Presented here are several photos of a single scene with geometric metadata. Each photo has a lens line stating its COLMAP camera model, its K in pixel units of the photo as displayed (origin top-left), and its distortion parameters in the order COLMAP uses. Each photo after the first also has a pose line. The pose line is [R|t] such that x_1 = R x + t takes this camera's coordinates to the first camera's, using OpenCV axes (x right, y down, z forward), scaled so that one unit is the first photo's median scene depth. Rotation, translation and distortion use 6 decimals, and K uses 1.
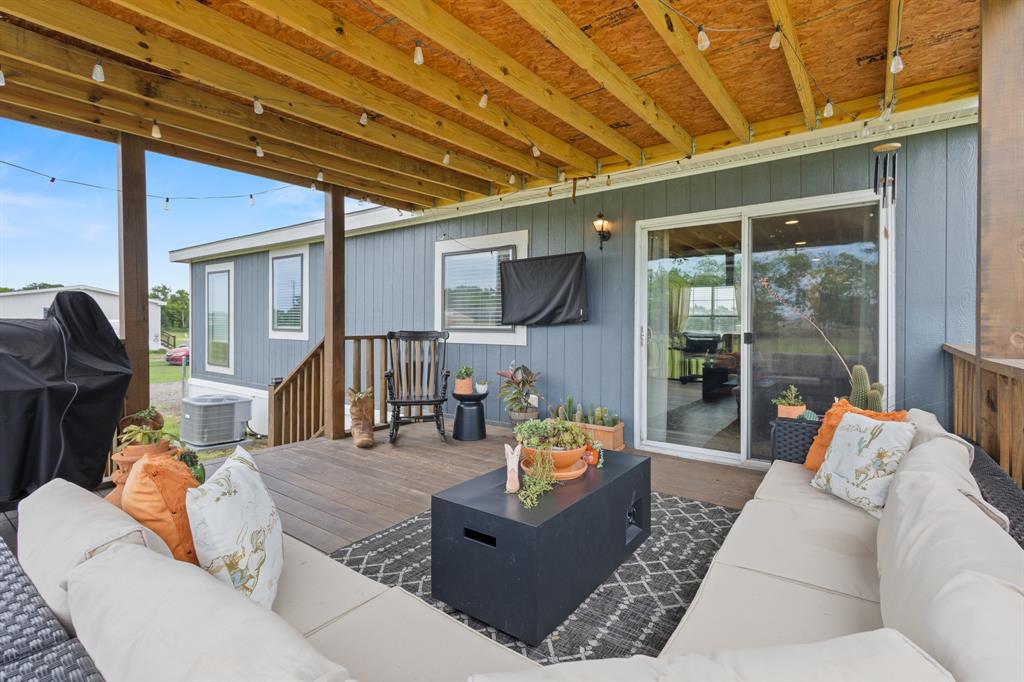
lens RADIAL K [[479.0, 0, 517.4], [0, 479.0, 333.2], [0, 0, 1]] dist [0.008384, -0.002944]
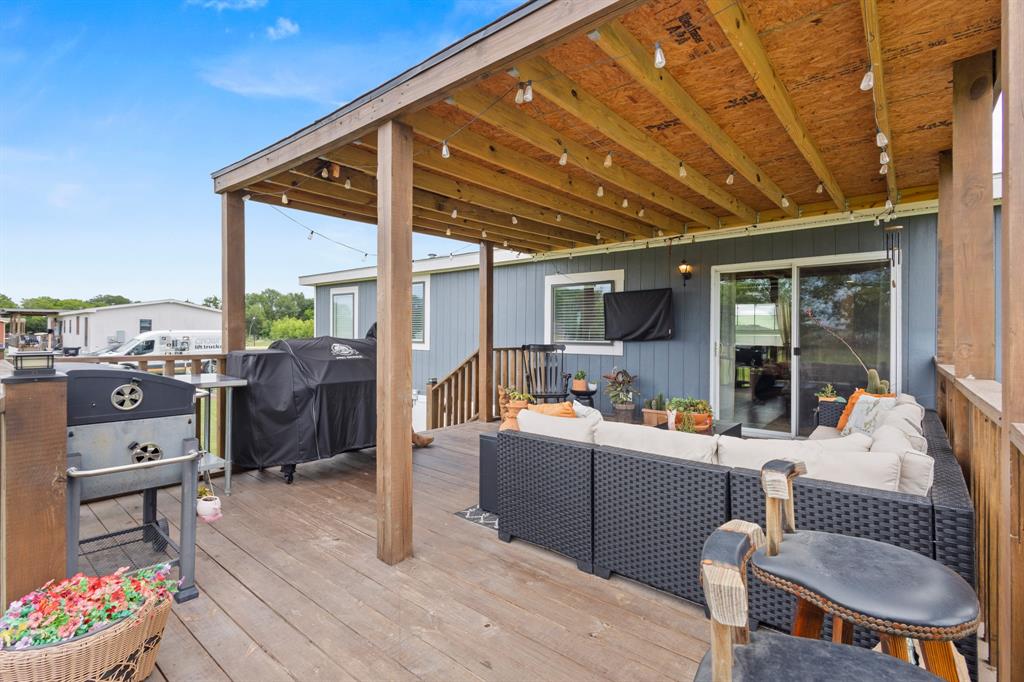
lens RADIAL K [[479.0, 0, 511.6], [0, 479.0, 340.6], [0, 0, 1]] dist [0.008384, -0.002944]
pose [[0.998067, 0.002184, -0.062105, -0.219902], [-0.002432, 0.999989, -0.003920, -0.010791], [0.062096, 0.004063, 0.998062, -0.379429]]
